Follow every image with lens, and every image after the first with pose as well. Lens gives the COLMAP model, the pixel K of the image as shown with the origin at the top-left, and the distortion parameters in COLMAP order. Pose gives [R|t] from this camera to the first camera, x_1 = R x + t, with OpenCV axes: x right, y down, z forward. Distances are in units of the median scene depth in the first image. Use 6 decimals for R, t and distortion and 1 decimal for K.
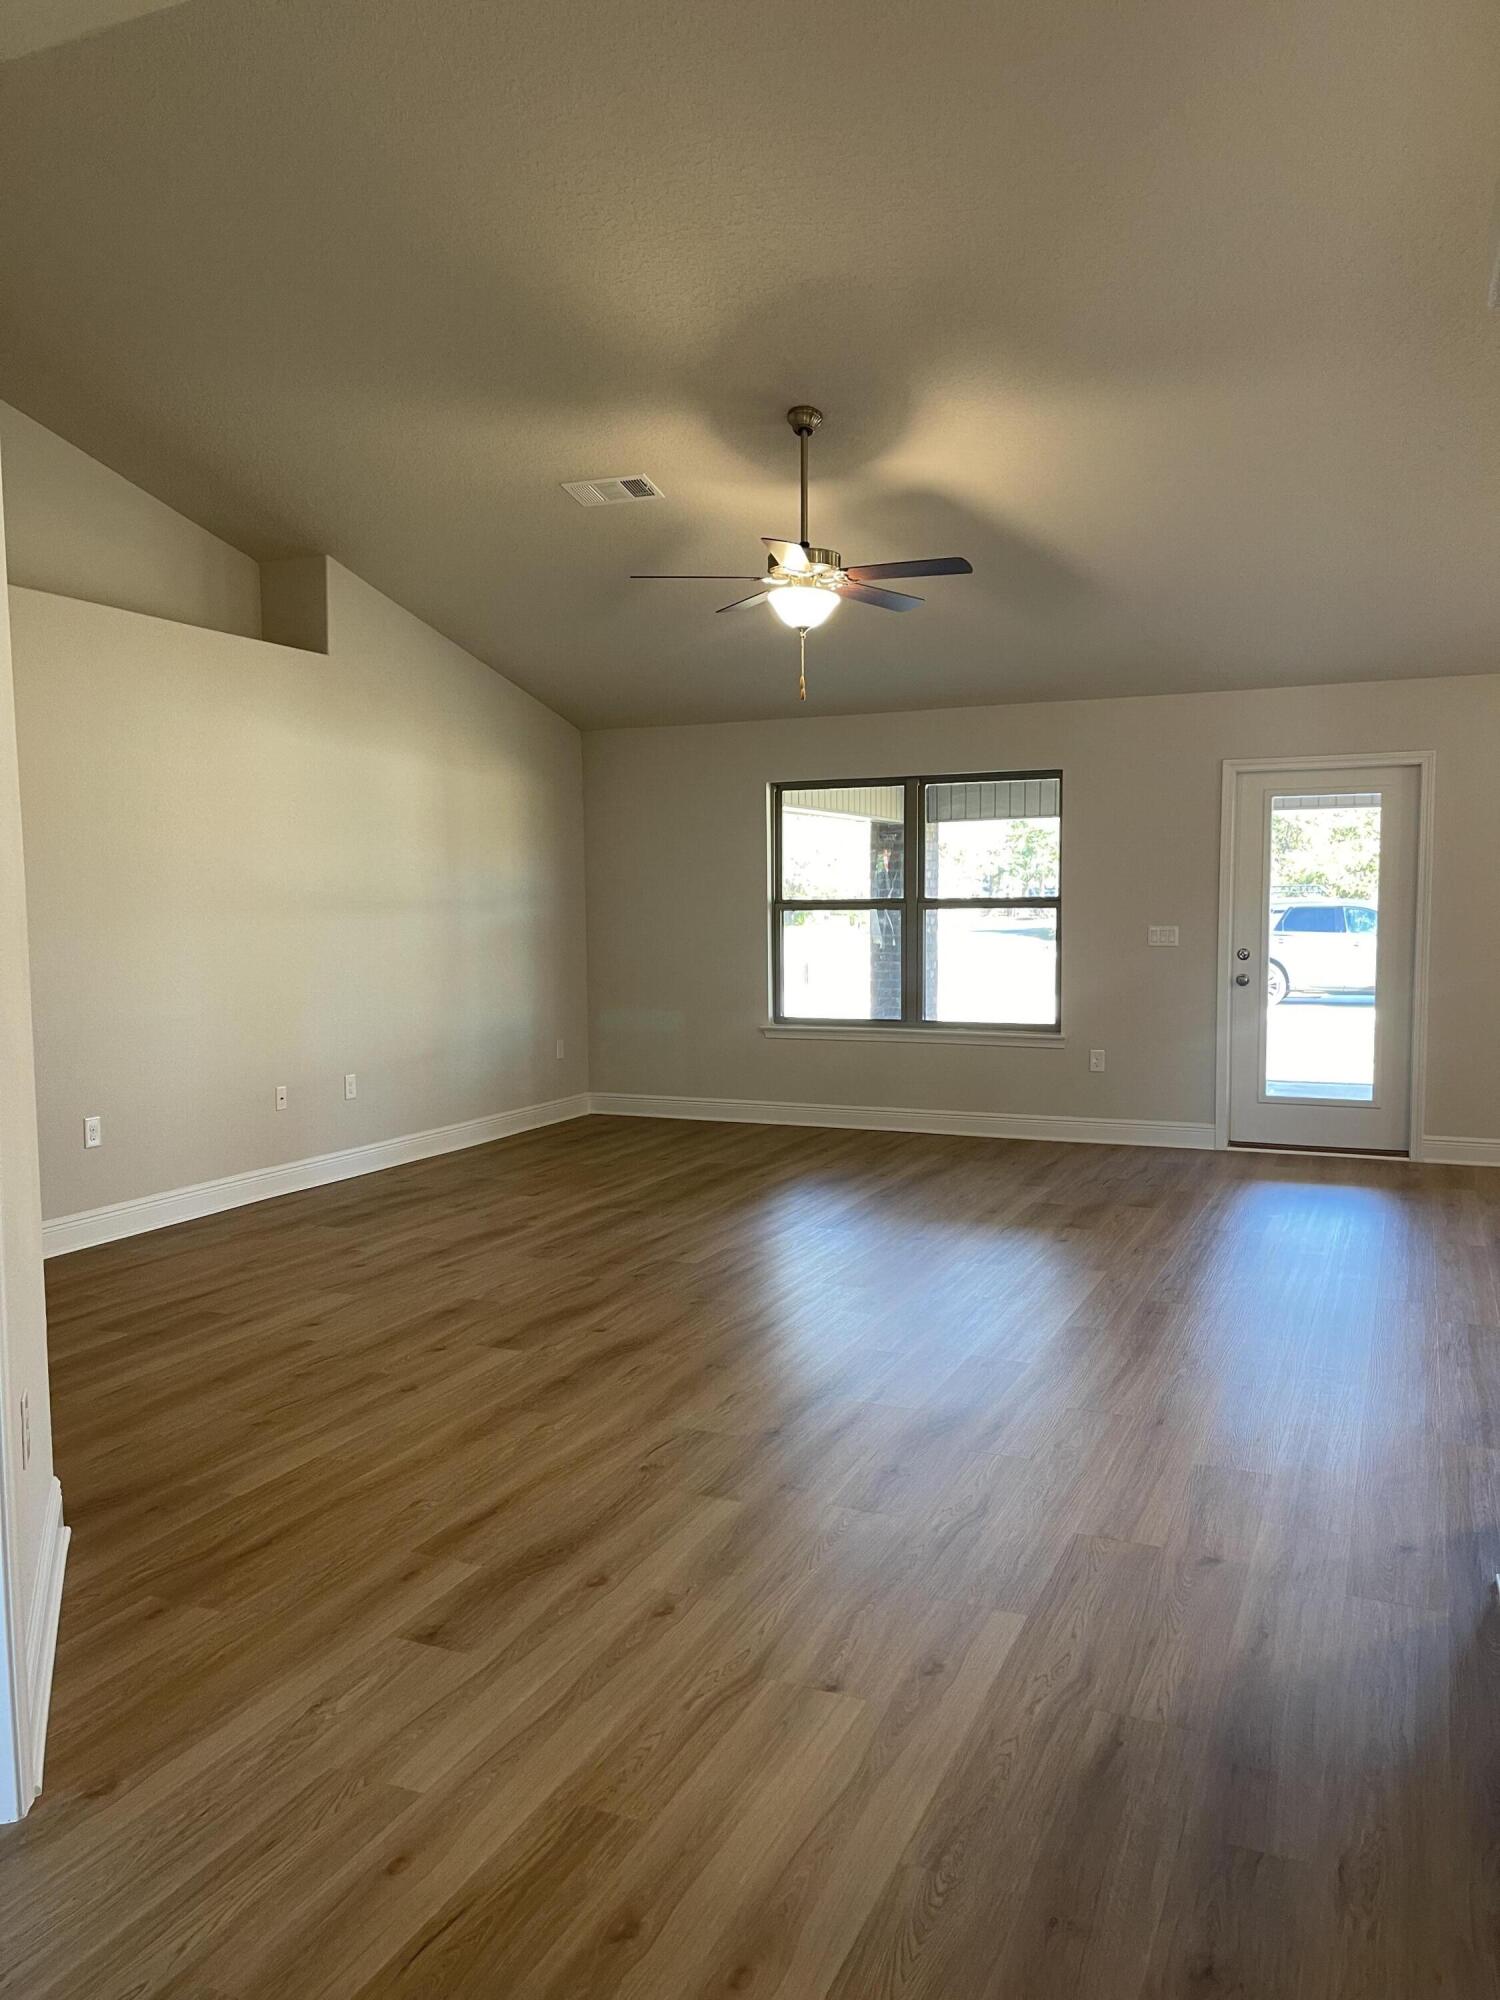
lens RADIAL K [[1497.2, 0, 744.6], [0, 1497.2, 1019.9], [0, 0, 1]] dist [0.074345, -0.102703]
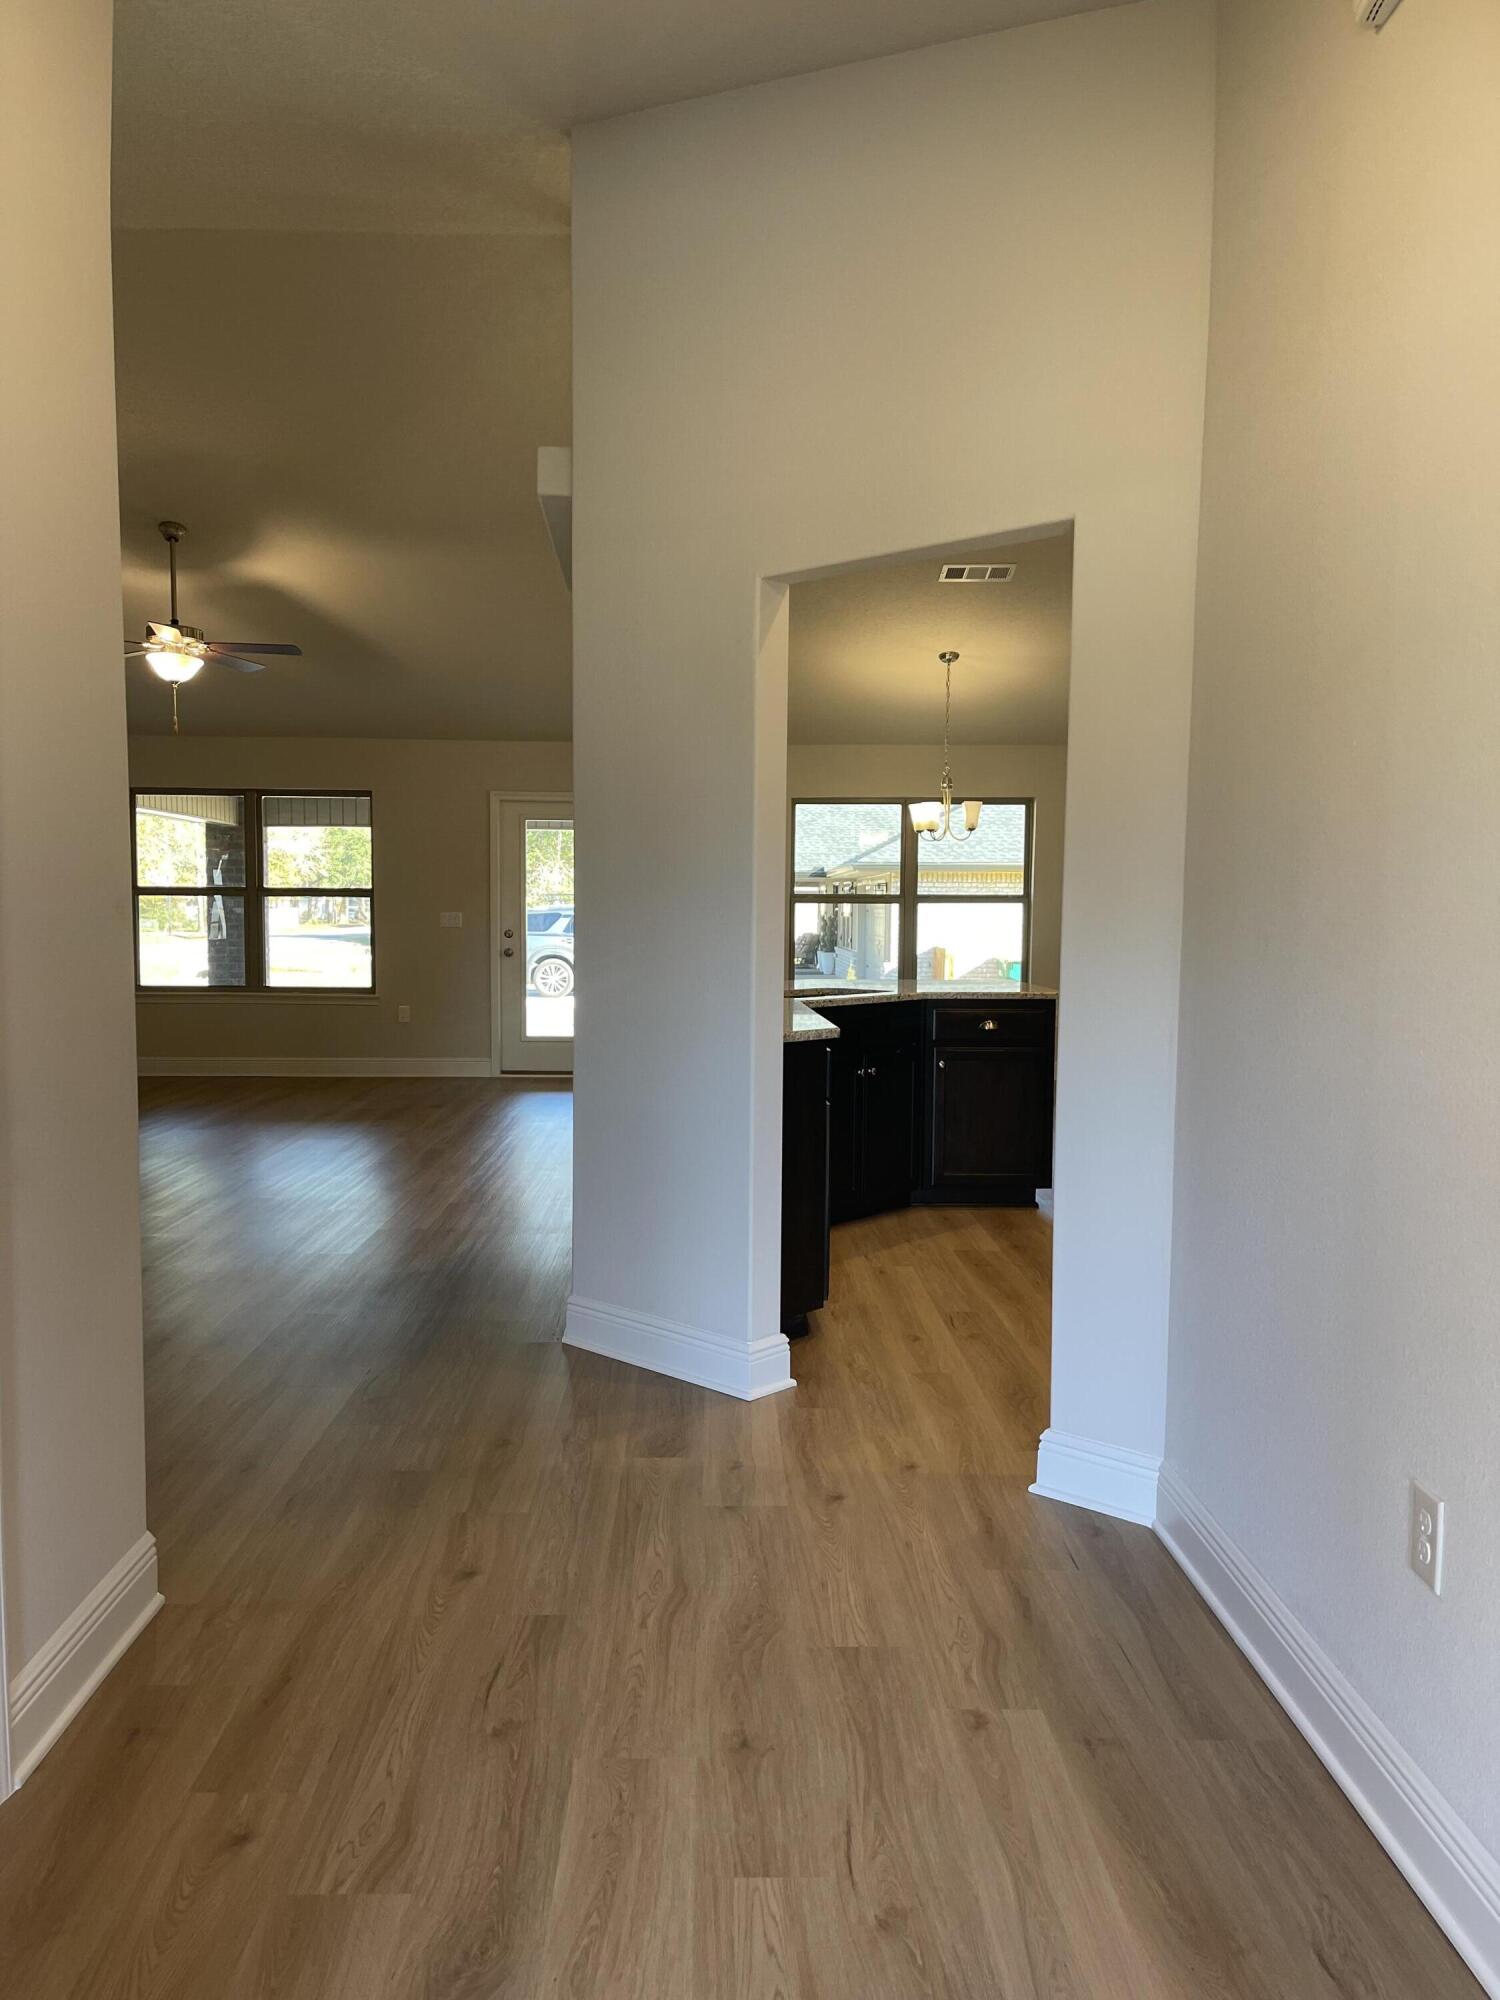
lens RADIAL K [[1497.2, 0, 744.6], [0, 1497.2, 1019.9], [0, 0, 1]] dist [0.074345, -0.102703]
pose [[0.903383, -0.015544, 0.428553, -0.057879], [0.018418, 0.999827, -0.002559, 0.040394], [-0.428439, 0.010205, 0.903513, -0.307170]]
